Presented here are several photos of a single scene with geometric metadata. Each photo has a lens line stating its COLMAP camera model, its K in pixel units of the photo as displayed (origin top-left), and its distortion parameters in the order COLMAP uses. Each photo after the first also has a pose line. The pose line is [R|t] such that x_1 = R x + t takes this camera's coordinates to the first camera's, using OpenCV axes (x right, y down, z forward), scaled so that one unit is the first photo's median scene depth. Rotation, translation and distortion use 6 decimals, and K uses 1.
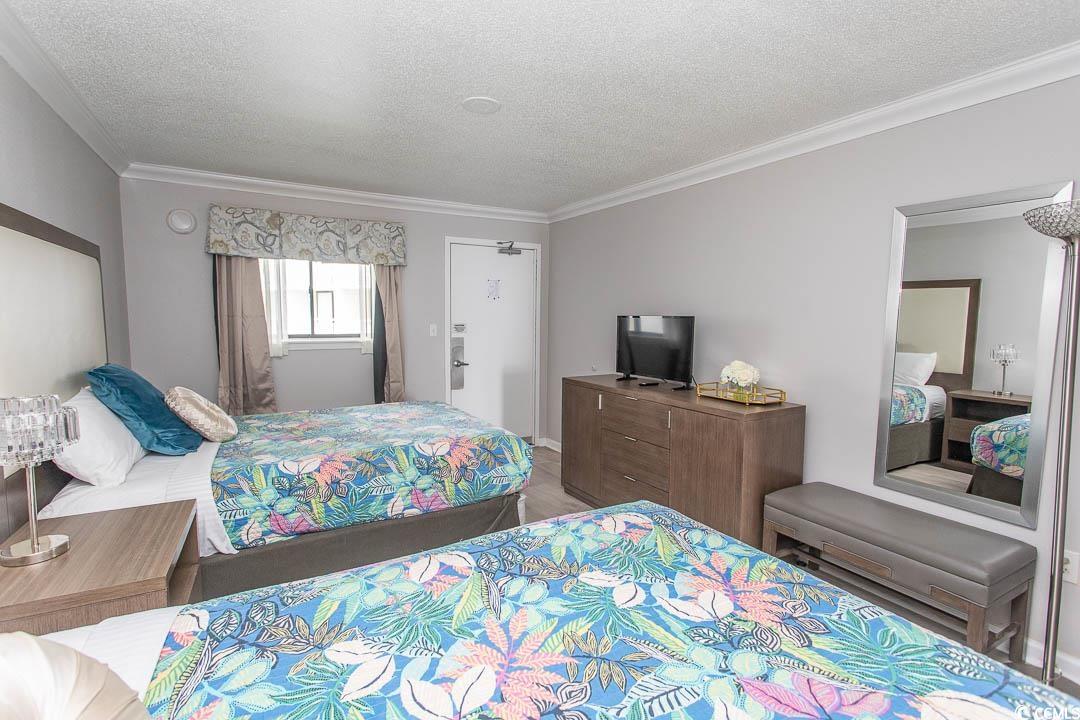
lens RADIAL K [[510.8, 0, 527.6], [0, 510.8, 357.9], [0, 0, 1]] dist [0.001099, 0.001042]
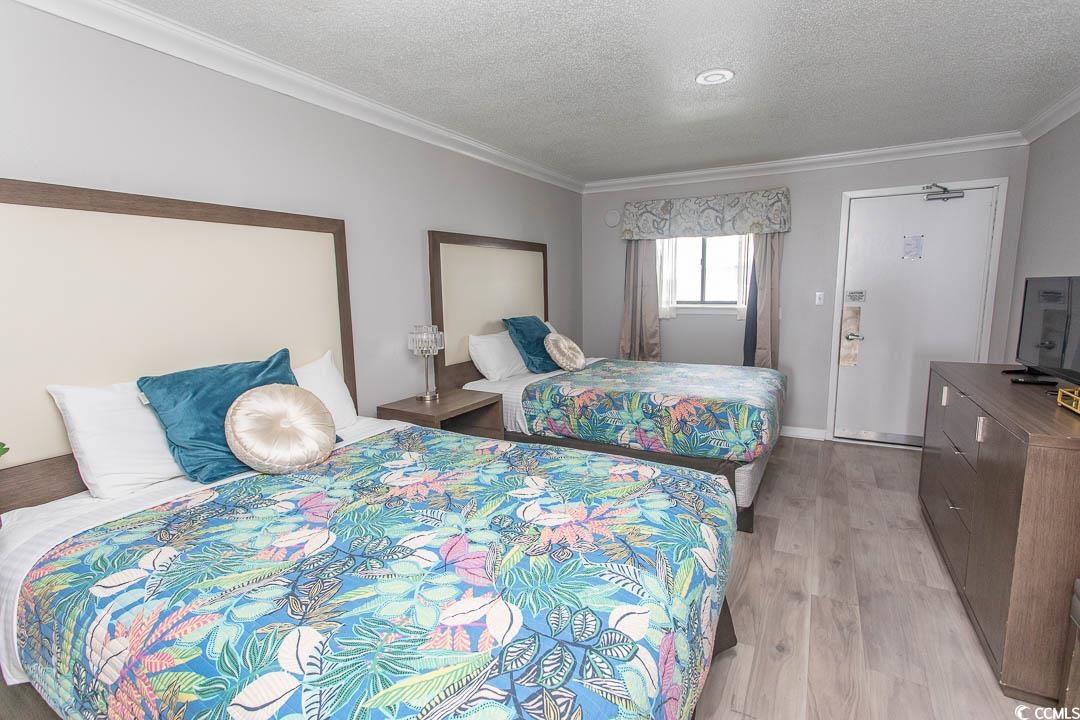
lens RADIAL K [[506.4, 0, 536.6], [0, 506.4, 356.6], [0, 0, 1]] dist [-0.002319, 0.001514]
pose [[0.511233, 0.104956, -0.853009, 0.659814], [-0.053770, 0.994477, 0.090137, -0.007577], [0.857758, -0.000215, 0.514053, 0.169554]]
